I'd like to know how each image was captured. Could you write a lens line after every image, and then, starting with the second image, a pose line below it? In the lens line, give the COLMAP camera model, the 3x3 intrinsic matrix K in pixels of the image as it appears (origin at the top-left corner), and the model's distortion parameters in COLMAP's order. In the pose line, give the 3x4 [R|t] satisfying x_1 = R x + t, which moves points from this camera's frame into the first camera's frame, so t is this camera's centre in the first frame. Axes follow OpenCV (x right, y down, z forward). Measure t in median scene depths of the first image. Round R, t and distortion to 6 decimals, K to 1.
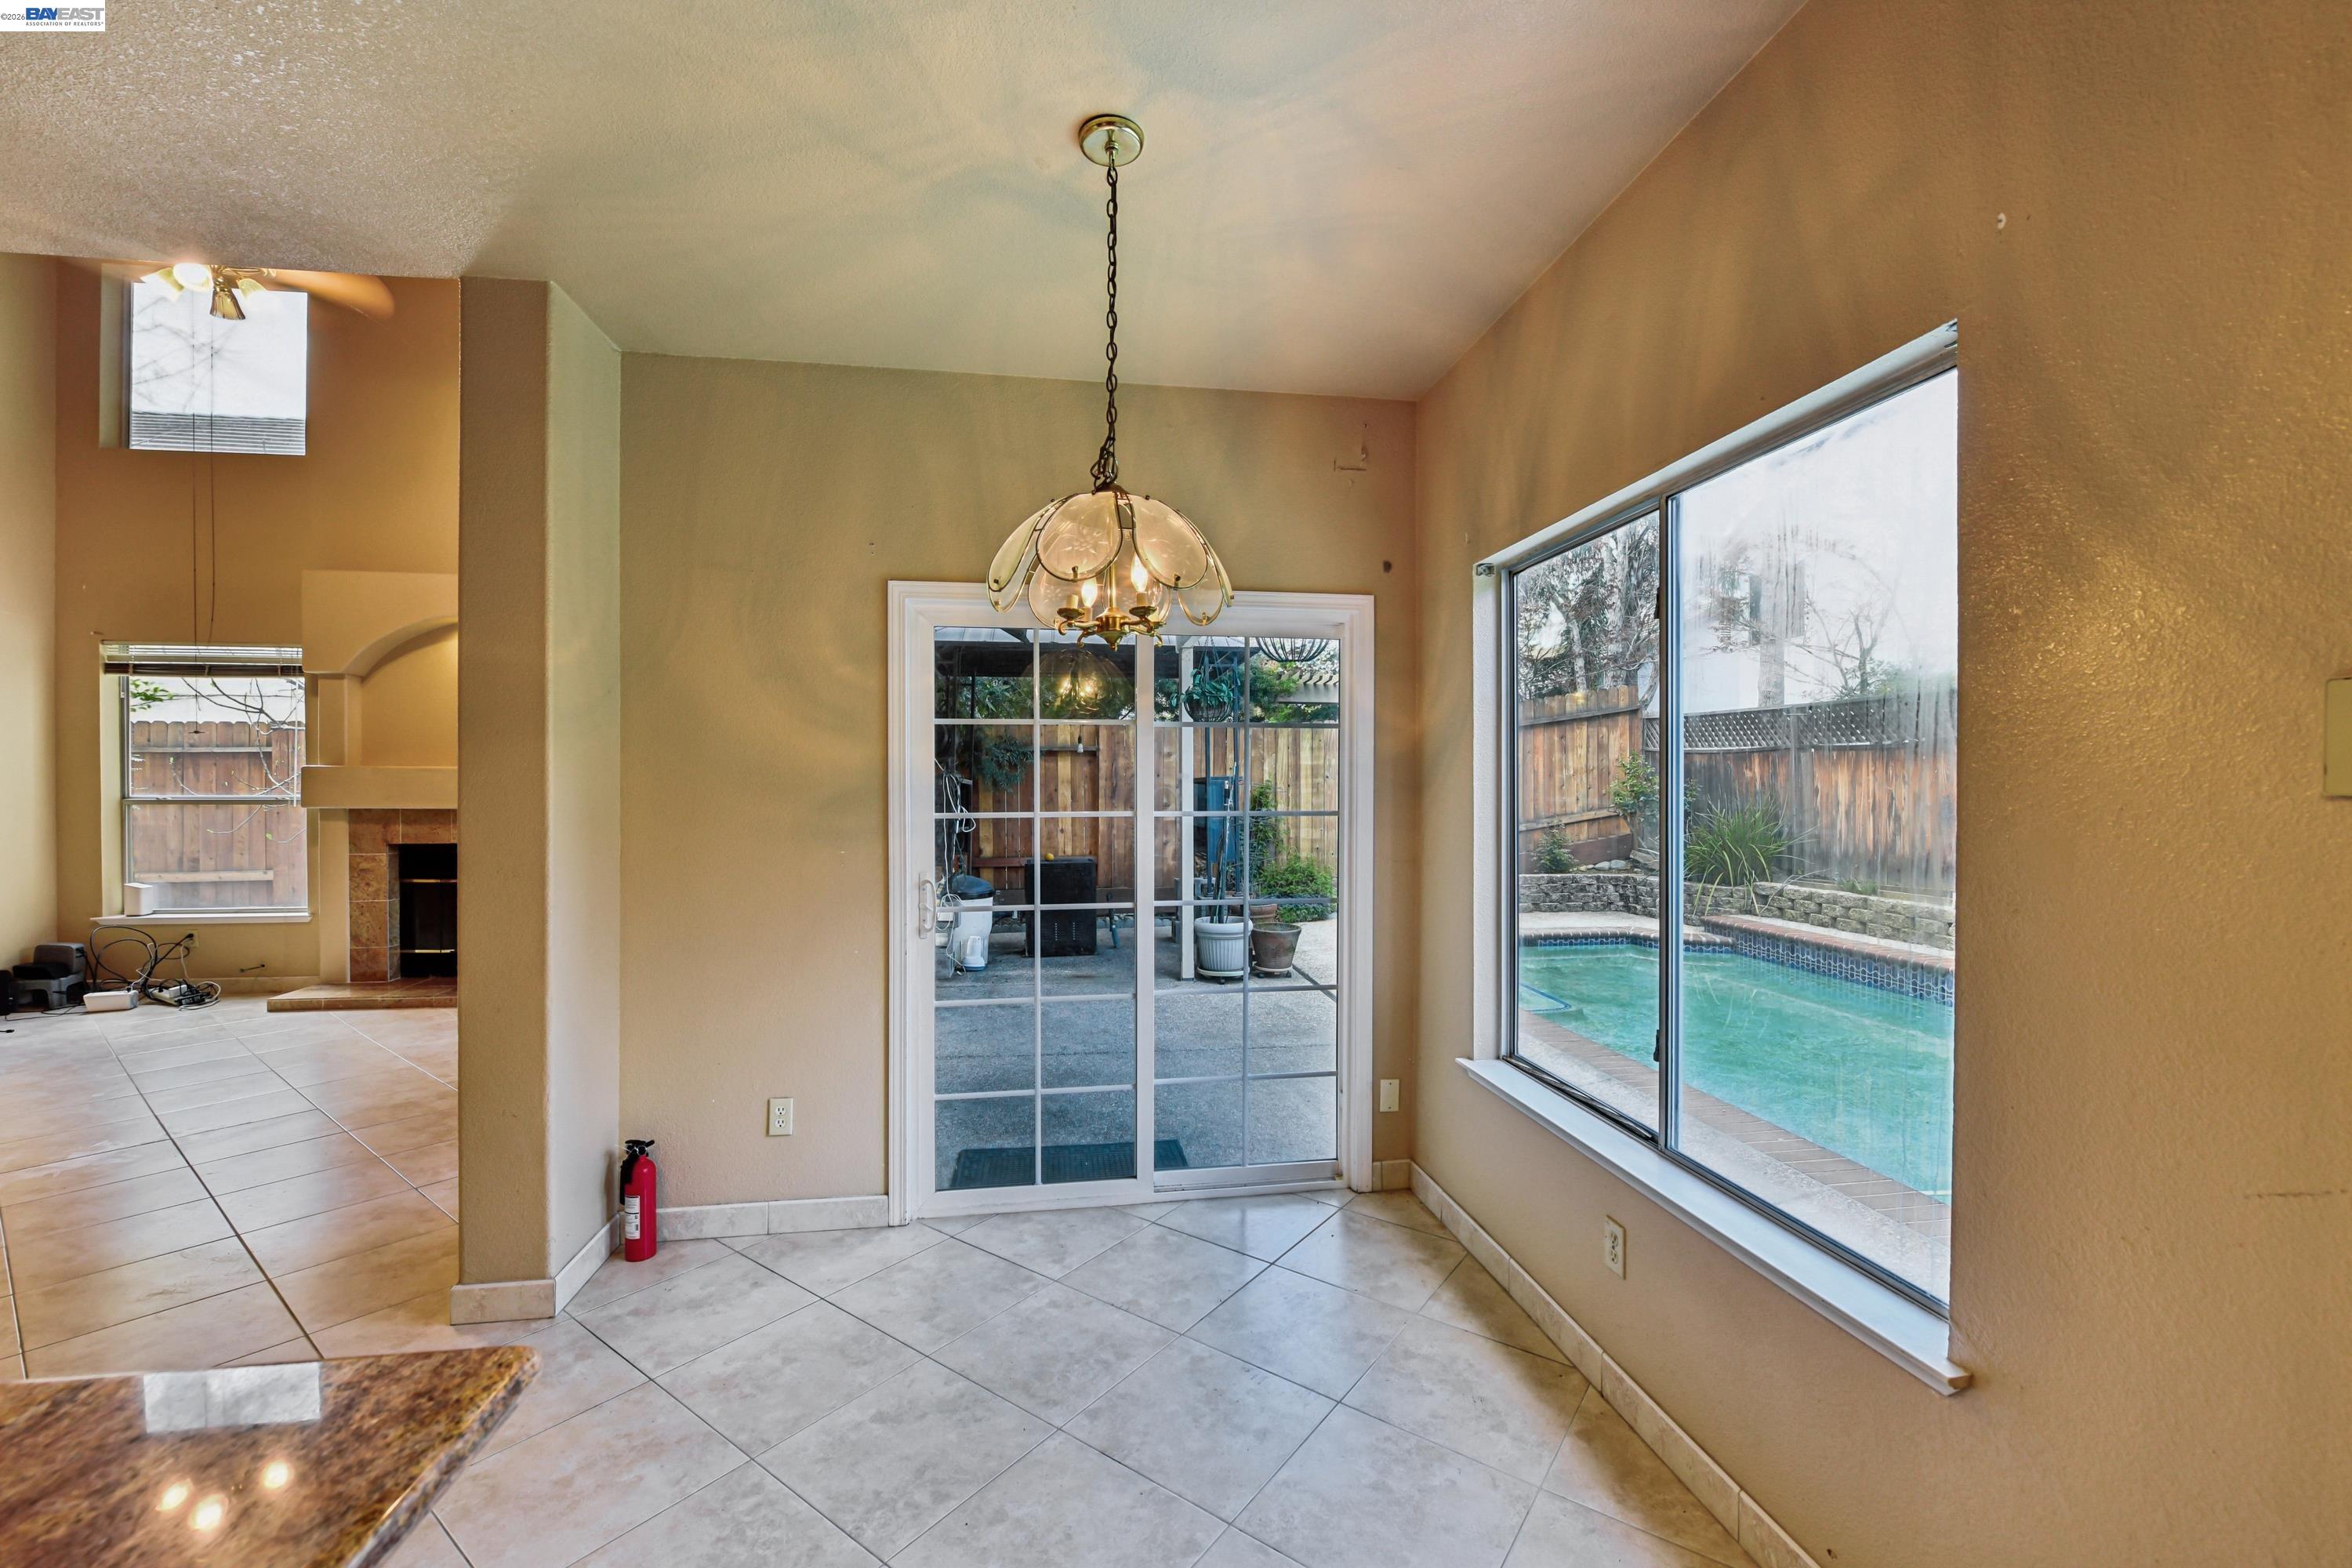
lens RADIAL K [[937.8, 0, 1187.2], [0, 937.8, 792.9], [0, 0, 1]] dist [-0.009598, -0.000692]
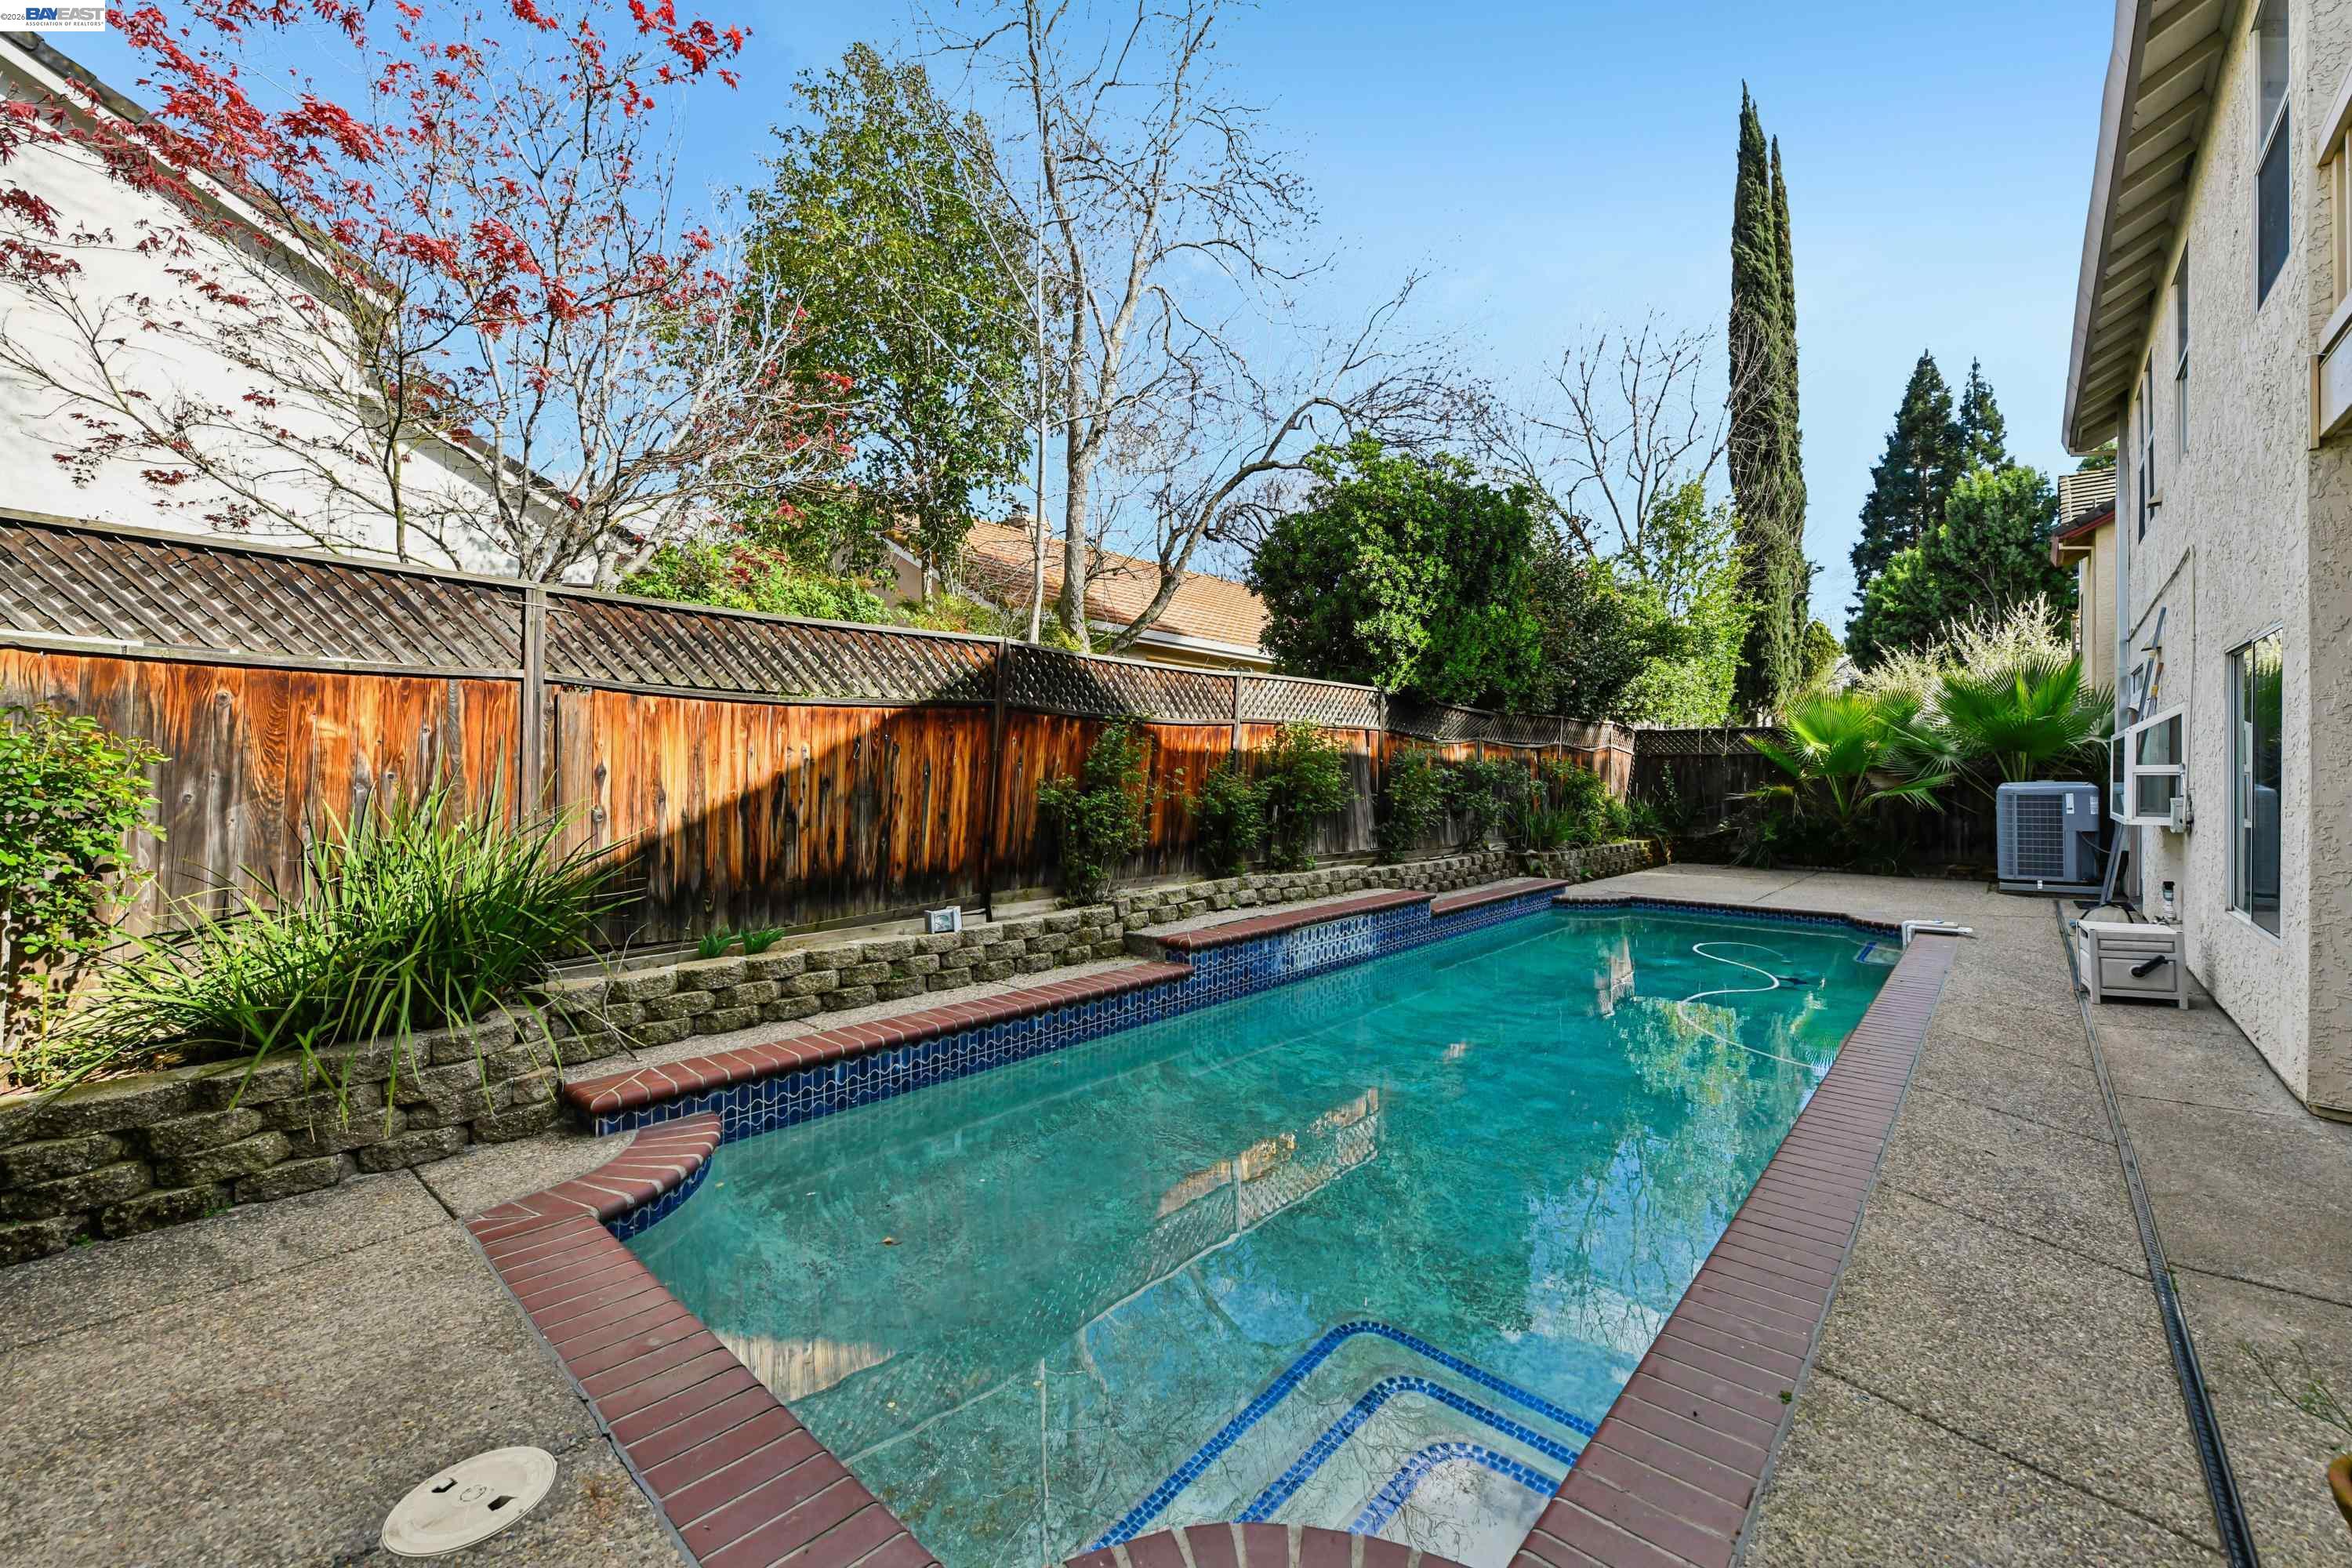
lens RADIAL K [[937.8, 0, 1178.4], [0, 937.8, 779.4], [0, 0, 1]] dist [-0.009598, -0.000692]
pose [[-0.628200, -0.010498, 0.777981, 0.145027], [0.000829, 0.999899, 0.014162, -0.009352], [-0.778052, 0.009541, -0.628128, 1.571593]]
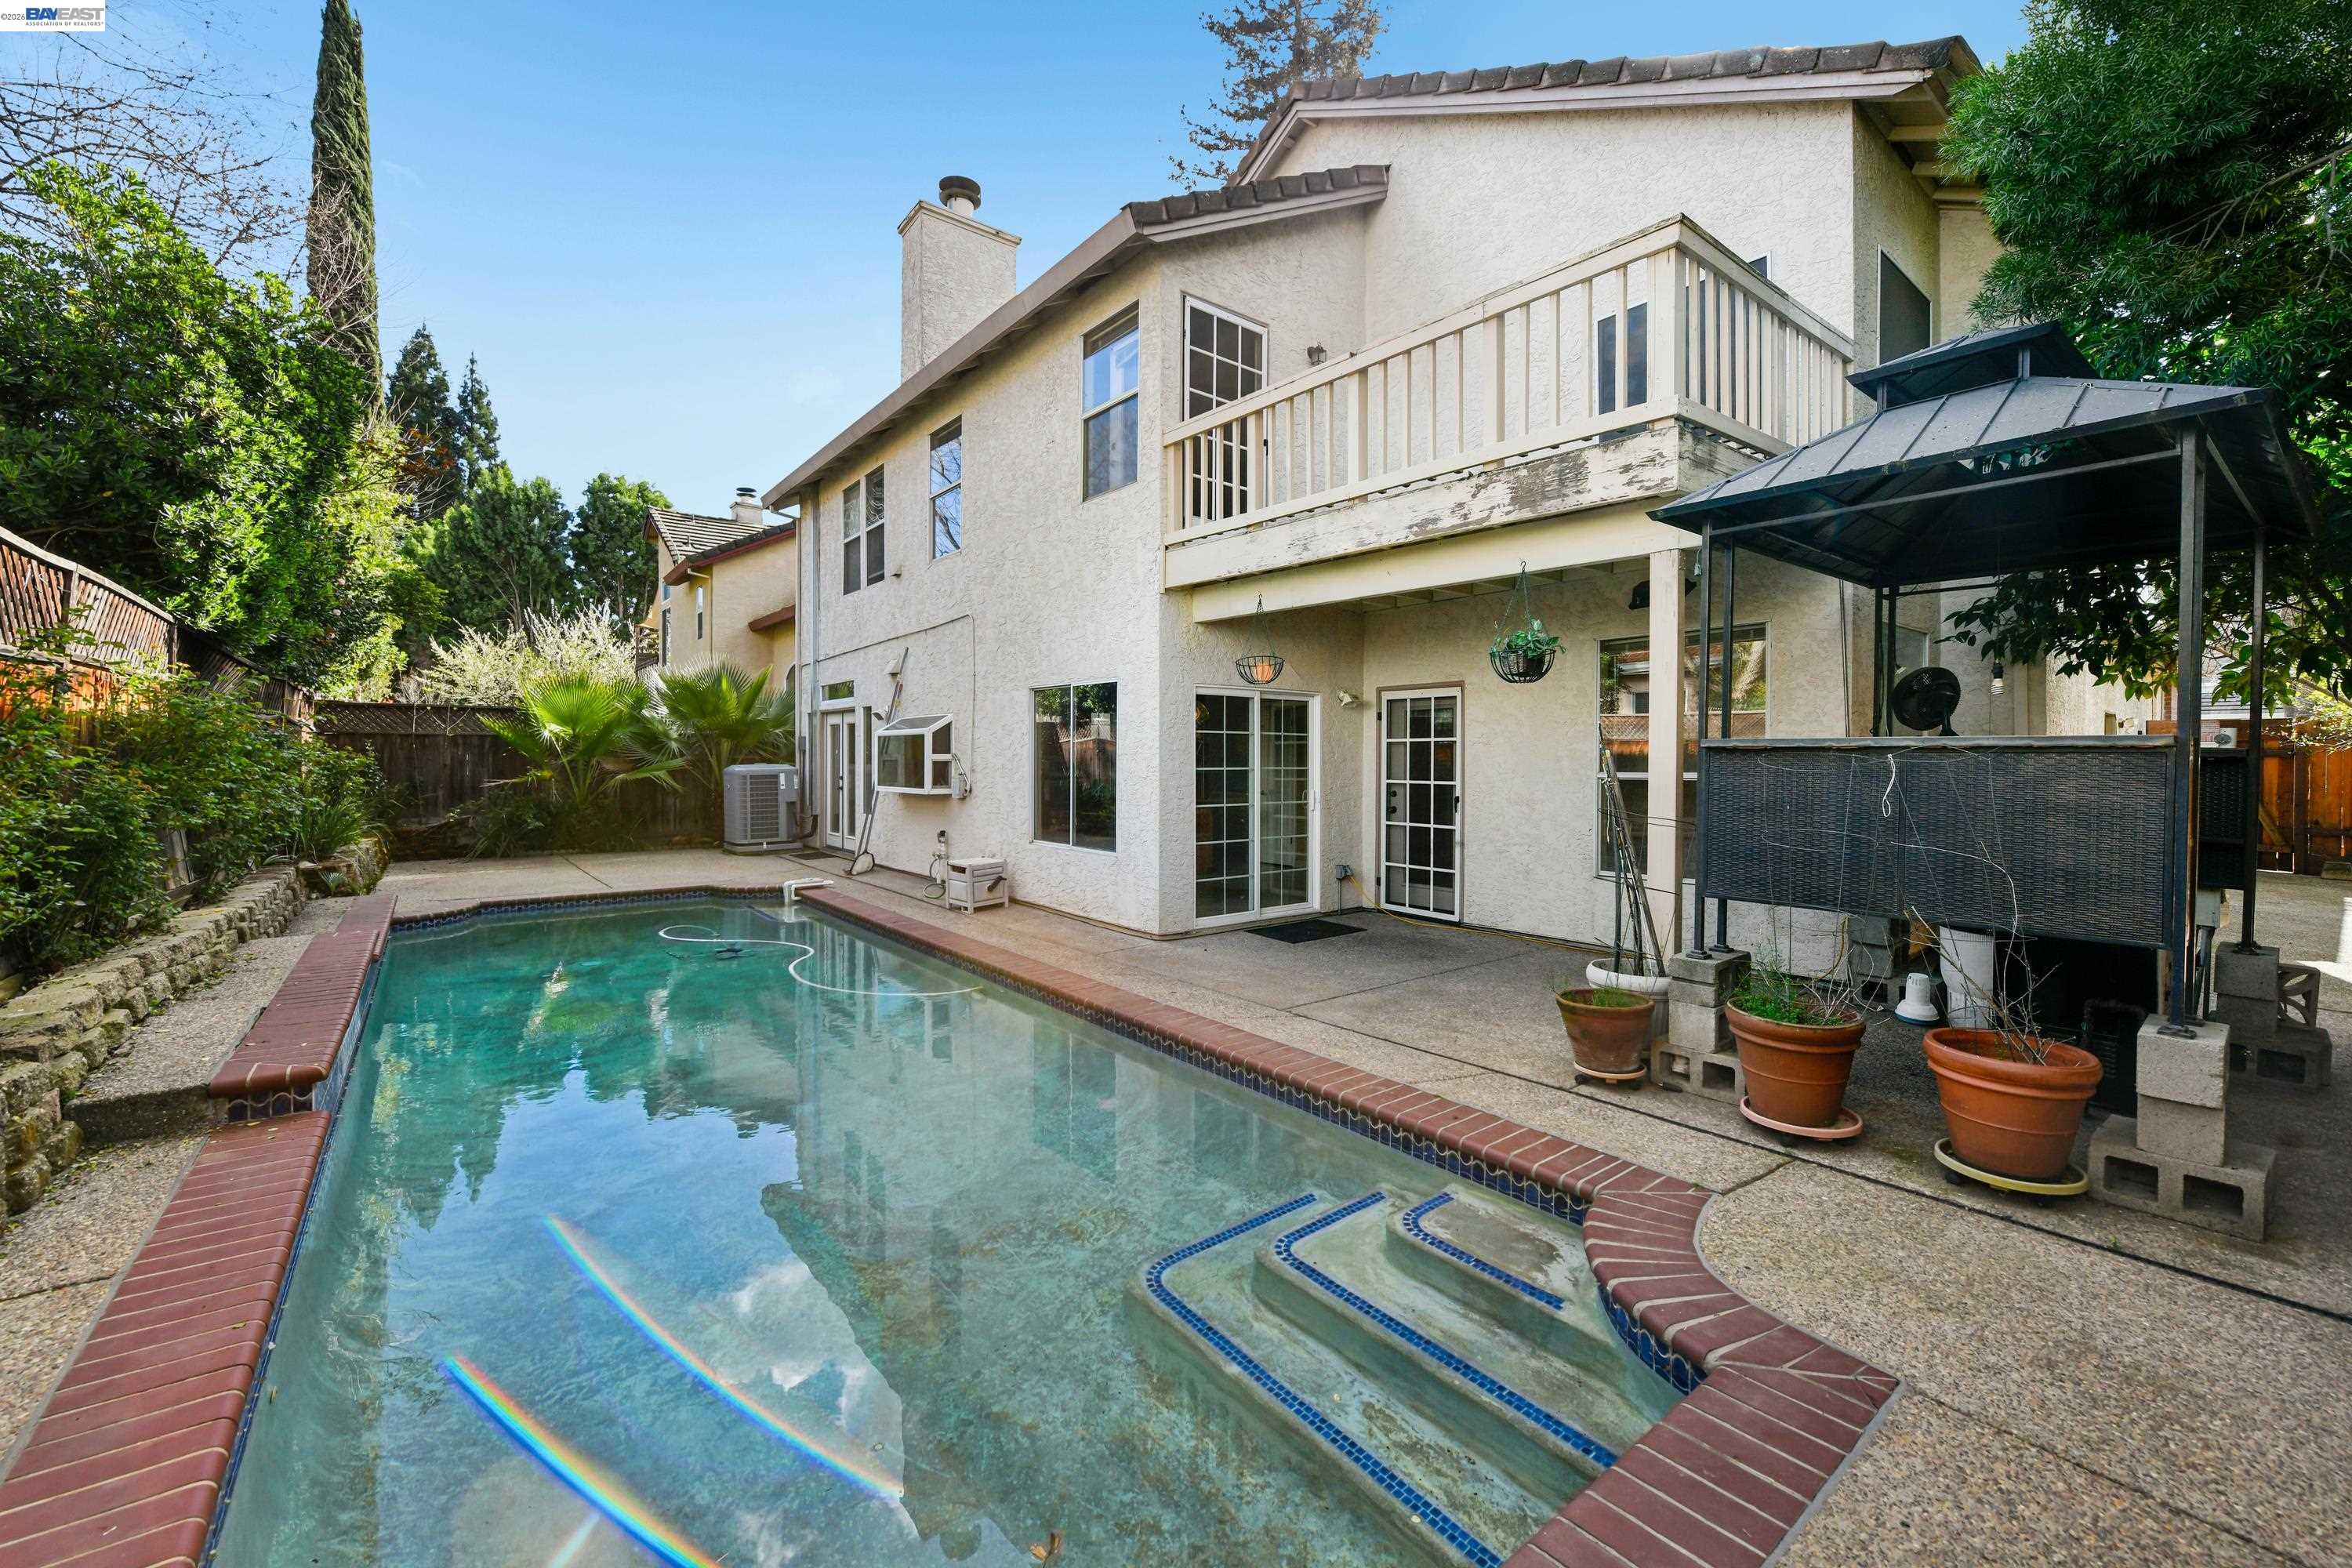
lens RADIAL K [[937.8, 0, 1186.6], [0, 937.8, 775.8], [0, 0, 1]] dist [-0.009598, -0.000692]
pose [[-0.863691, -0.000266, -0.504022, 0.757065], [-0.013127, 0.999673, 0.021966, -0.013483], [0.503851, 0.025588, -0.863412, 1.654287]]
